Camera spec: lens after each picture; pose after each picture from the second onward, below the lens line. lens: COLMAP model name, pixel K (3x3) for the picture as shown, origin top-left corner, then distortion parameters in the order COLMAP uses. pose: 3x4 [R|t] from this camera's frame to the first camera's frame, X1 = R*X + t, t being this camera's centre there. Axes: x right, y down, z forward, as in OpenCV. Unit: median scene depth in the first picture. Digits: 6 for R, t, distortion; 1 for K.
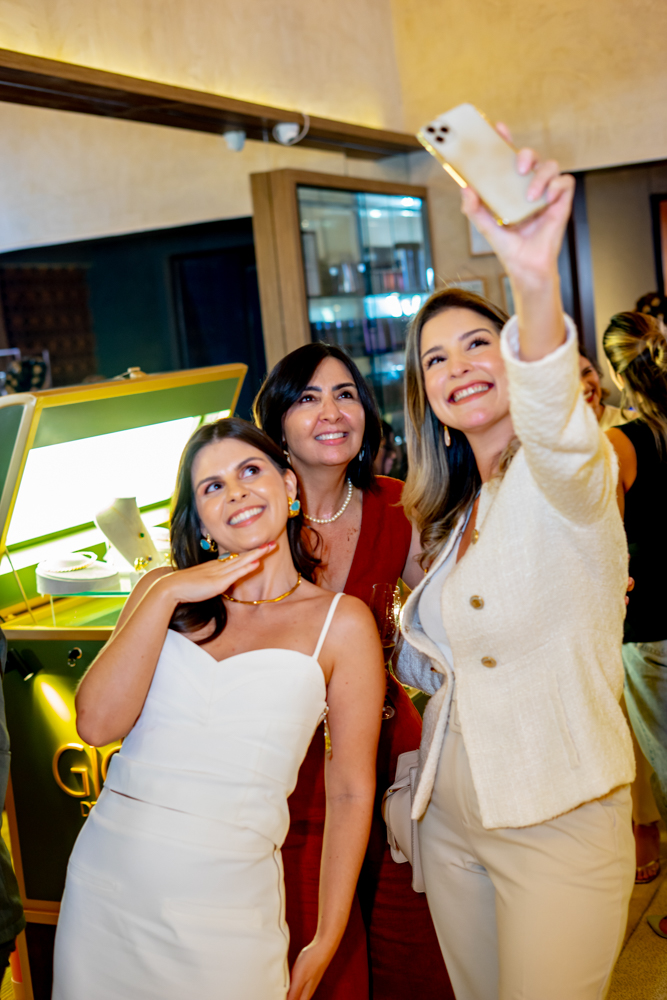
lens RADIAL K [[1444.5, 0, 333.5], [0, 1444.5, 500.0], [0, 0, 1]] dist [-0.022529, -0.020313]
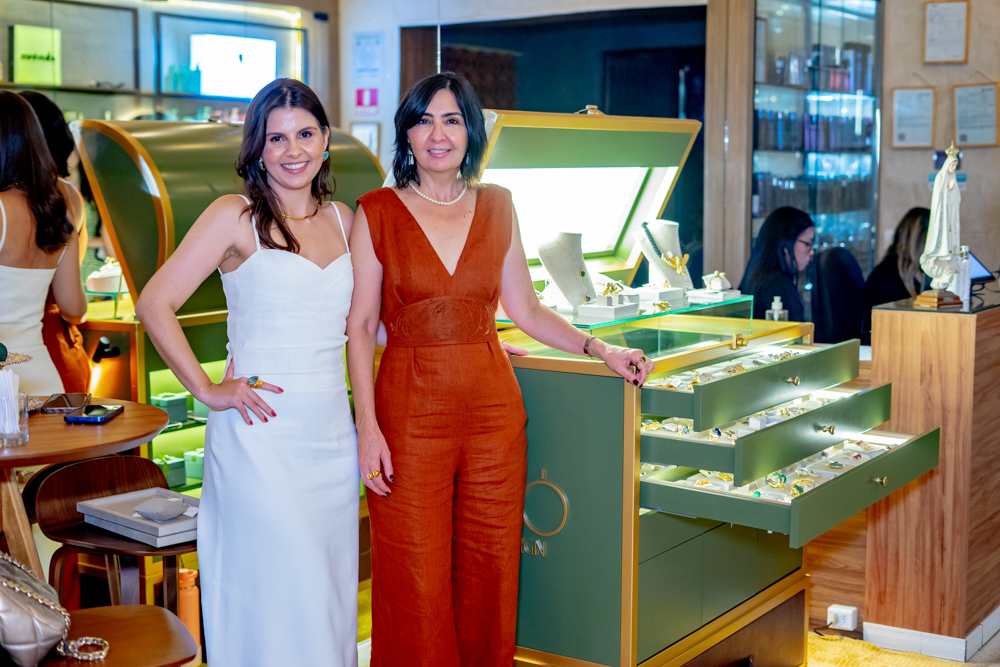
lens RADIAL K [[1444.5, 0, 500.0], [0, 1444.5, 333.5], [0, 0, 1]] dist [-0.022529, -0.020313]
pose [[0.982415, 0.114804, -0.147245, -0.038031], [-0.114272, 0.993376, 0.012097, 0.056931], [0.147658, 0.004942, 0.989026, 0.028237]]
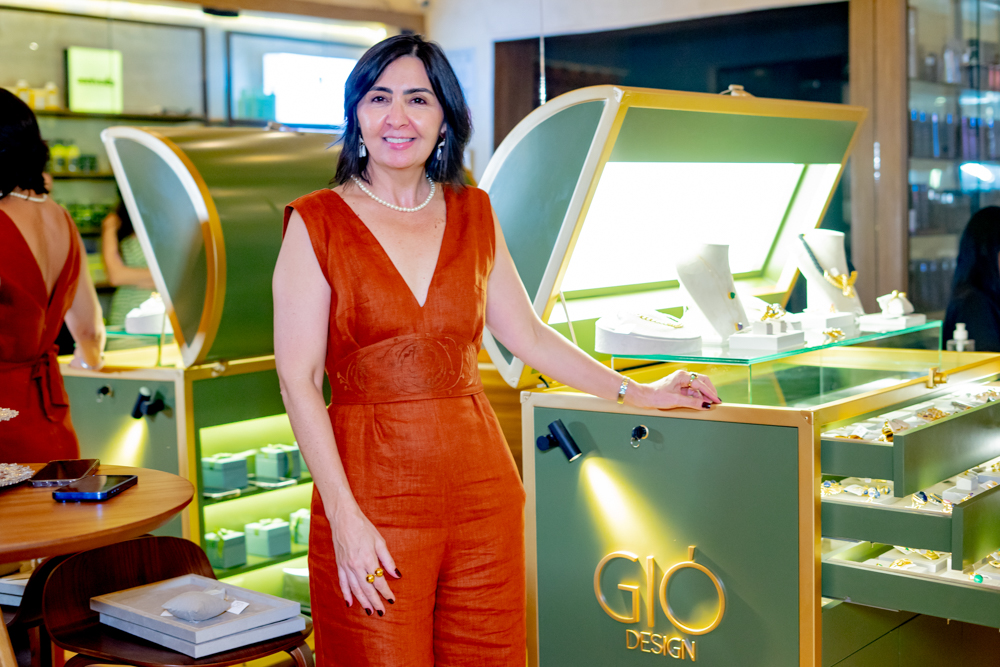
lens RADIAL K [[1480.0, 0, 500.0], [0, 1480.0, 333.5], [0, 0, 1]] dist [-0.033736, -0.013518]
pose [[0.971842, 0.089902, -0.217808, -0.076824], [-0.095062, 0.995382, -0.013309, 0.064377], [0.215606, 0.033639, 0.975901, 0.200480]]
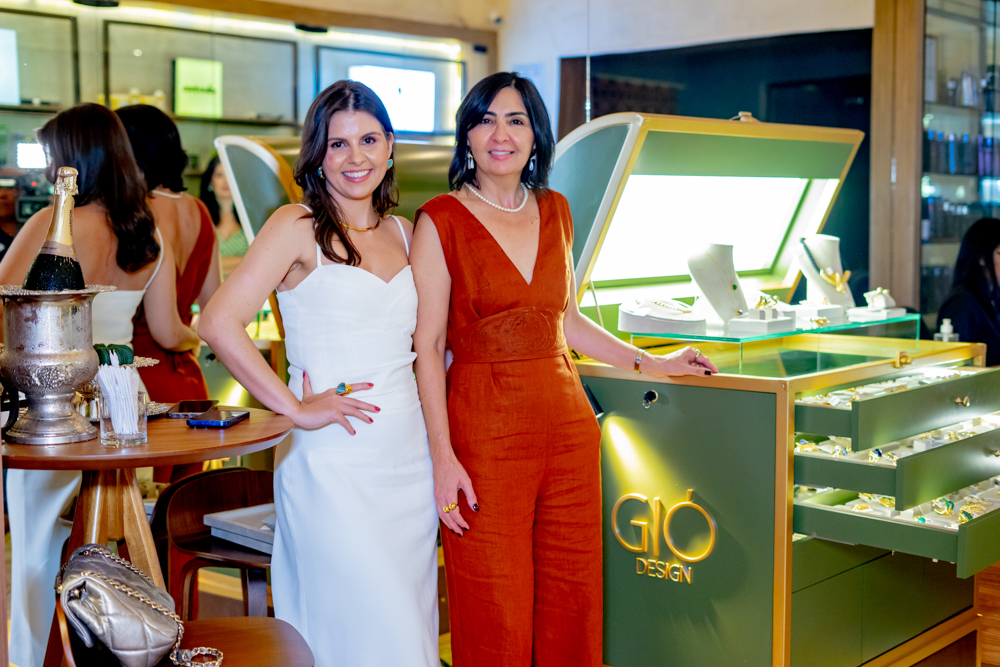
lens RADIAL K [[1444.5, 0, 500.0], [0, 1444.5, 333.5], [0, 0, 1]] dist [-0.022529, -0.020313]
pose [[0.957840, 0.114788, -0.263375, -0.028629], [-0.120836, 0.992649, -0.006826, 0.075481], [0.260655, 0.038363, 0.964669, 0.068782]]
